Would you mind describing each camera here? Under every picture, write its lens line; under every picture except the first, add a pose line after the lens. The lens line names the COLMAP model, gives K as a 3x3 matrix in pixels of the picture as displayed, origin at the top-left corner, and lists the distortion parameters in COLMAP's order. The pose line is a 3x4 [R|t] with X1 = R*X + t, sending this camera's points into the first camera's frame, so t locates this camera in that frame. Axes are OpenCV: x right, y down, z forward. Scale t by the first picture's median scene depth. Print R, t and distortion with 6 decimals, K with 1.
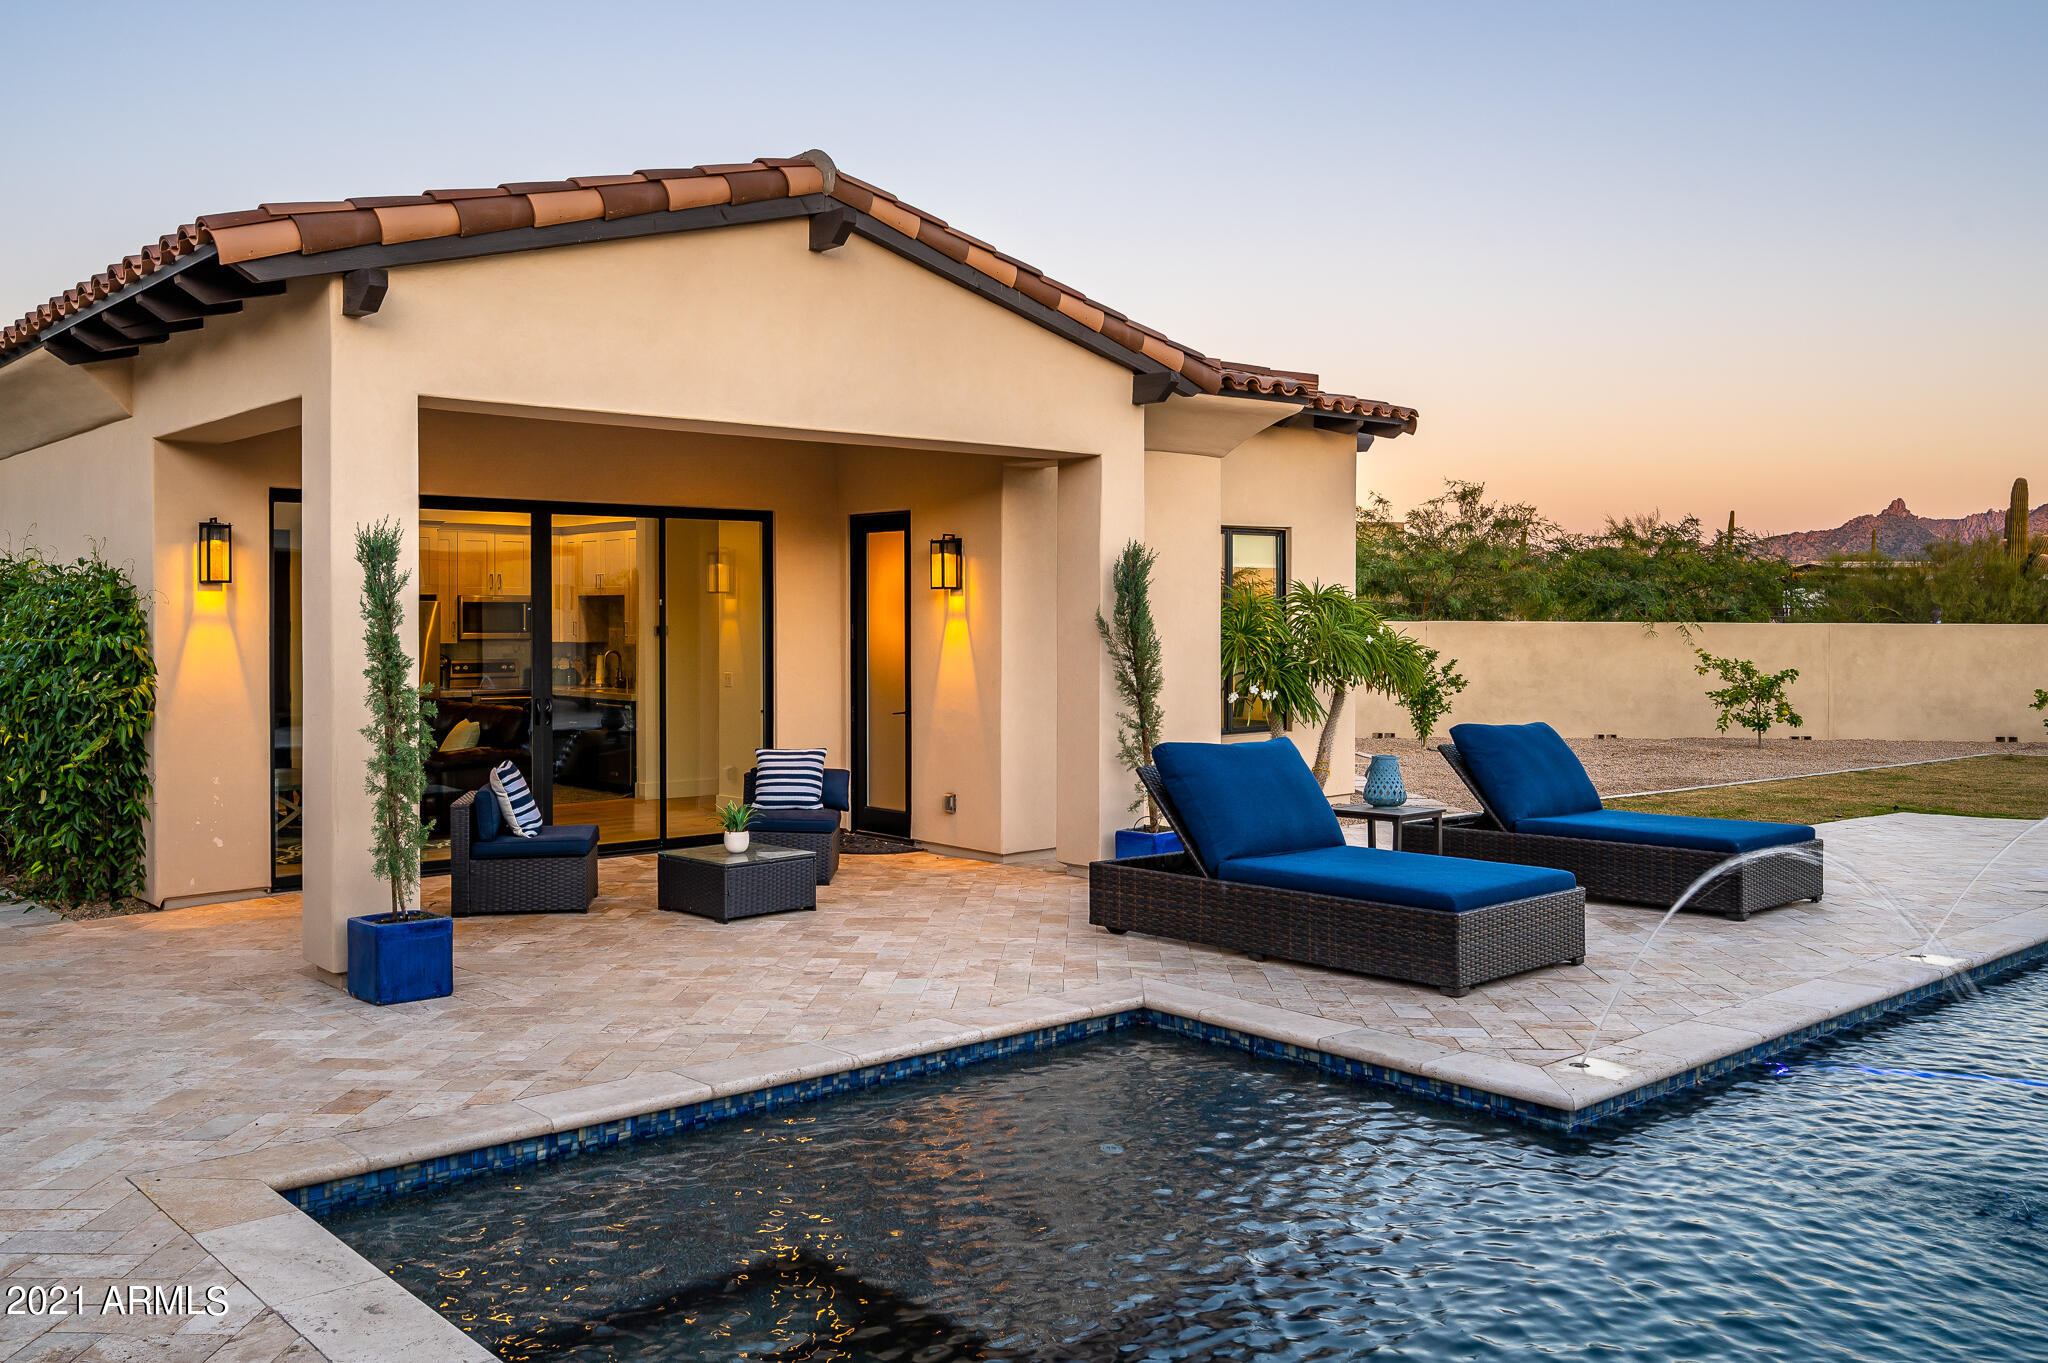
lens RADIAL K [[1733.5, 0, 1024.0], [0, 1733.5, 681.5], [0, 0, 1]] dist [-0.006772, -0.013251]
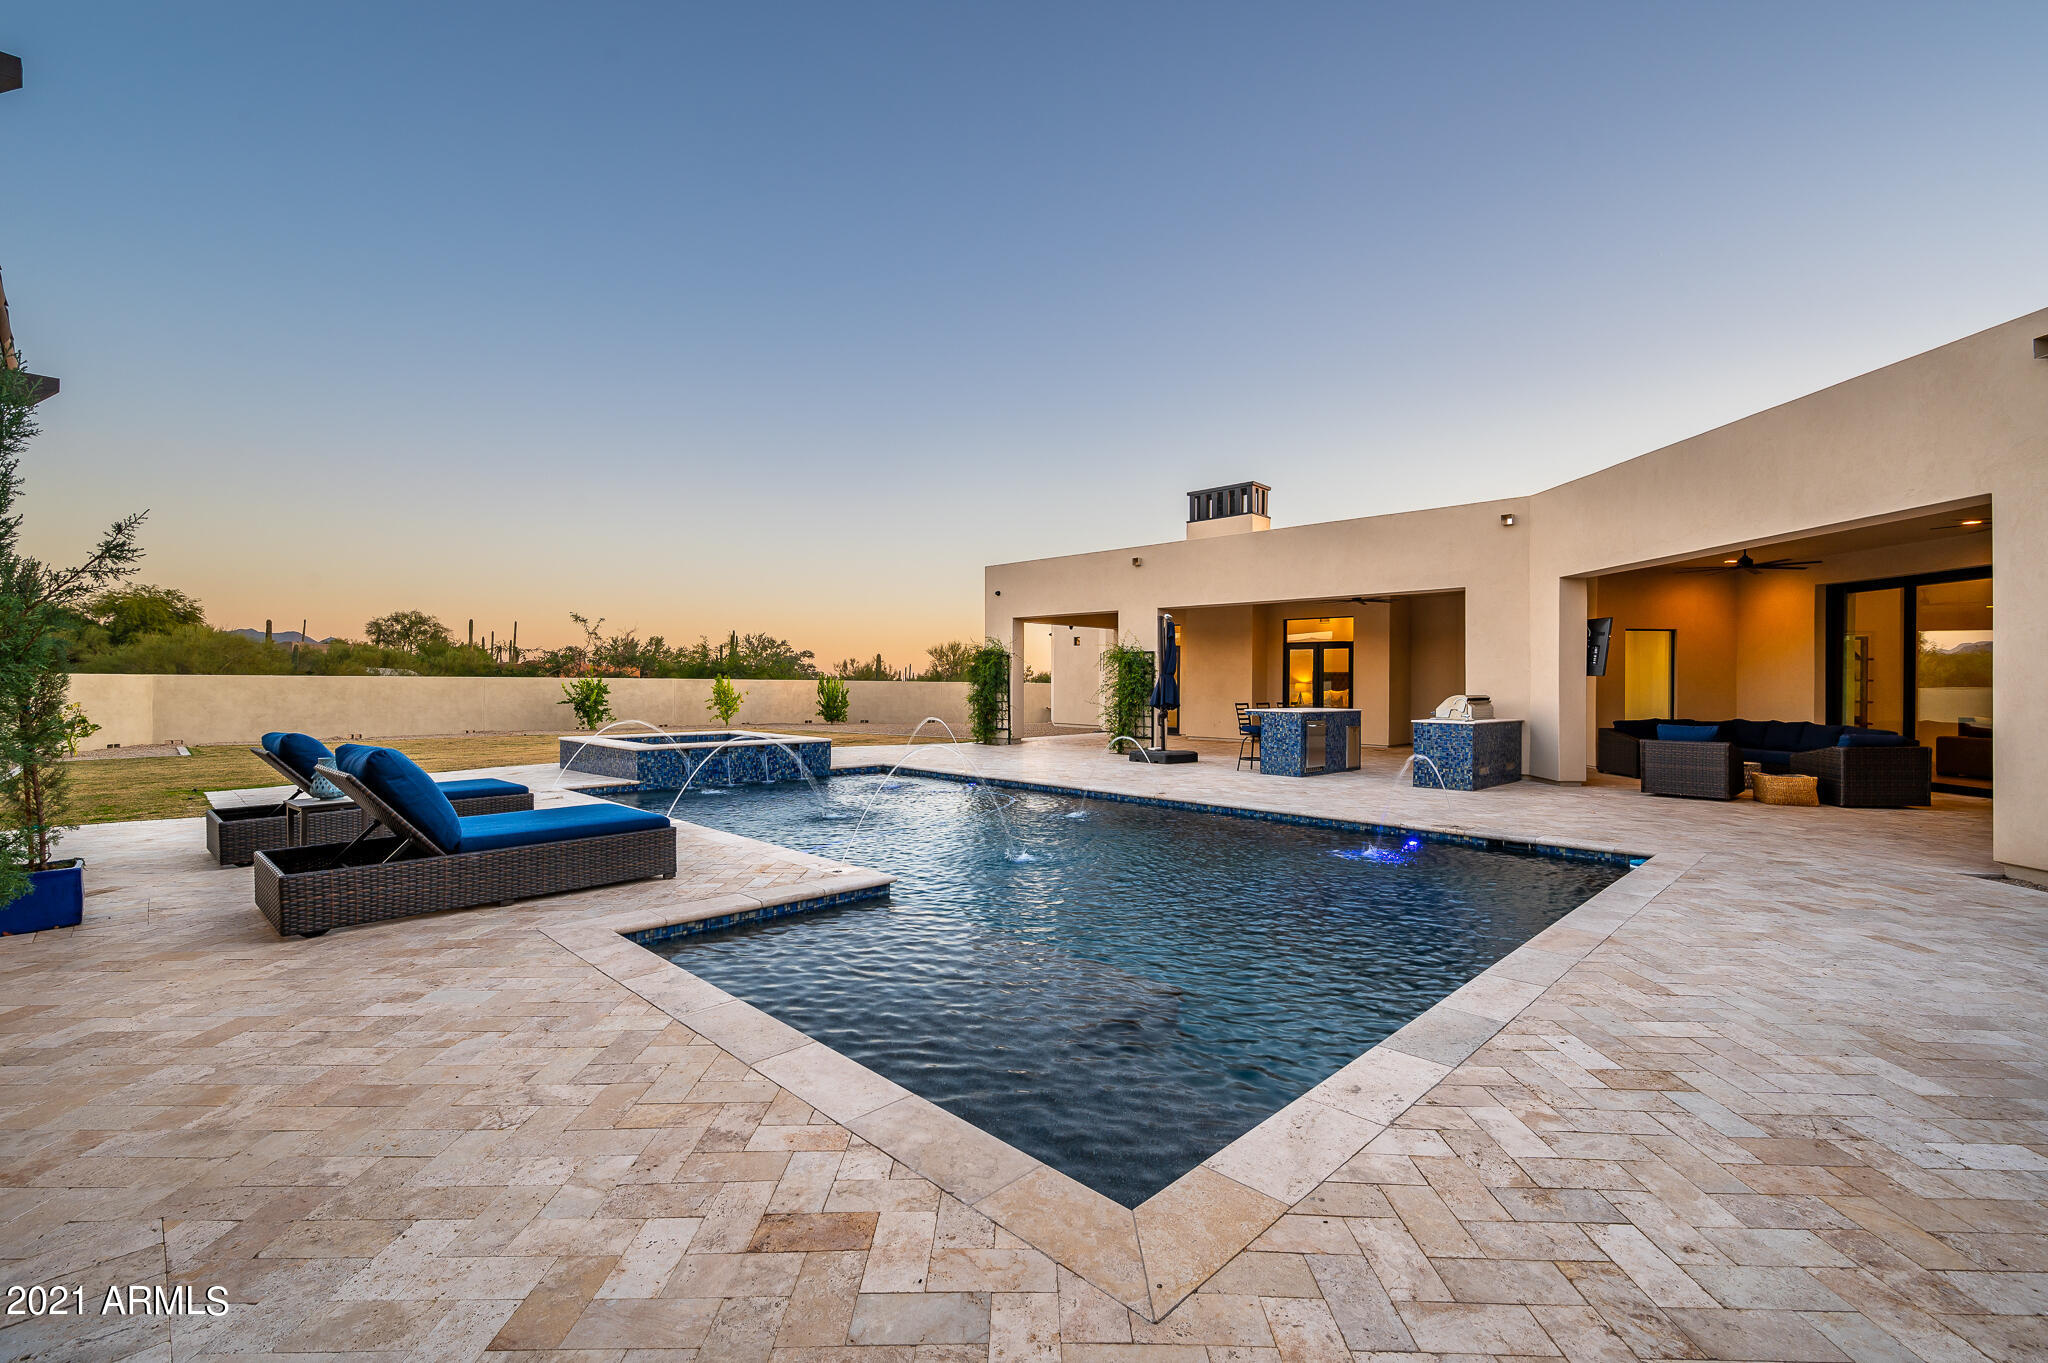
lens RADIAL K [[874.0, 0, 1024.0], [0, 874.0, 681.5], [0, 0, 1]] dist [0.000070, -0.000031]
pose [[-0.058403, -0.000447, 0.998293, -0.679217], [0.032917, 0.999455, 0.002373, 0.006998], [-0.997750, 0.033000, -0.058357, 0.814454]]
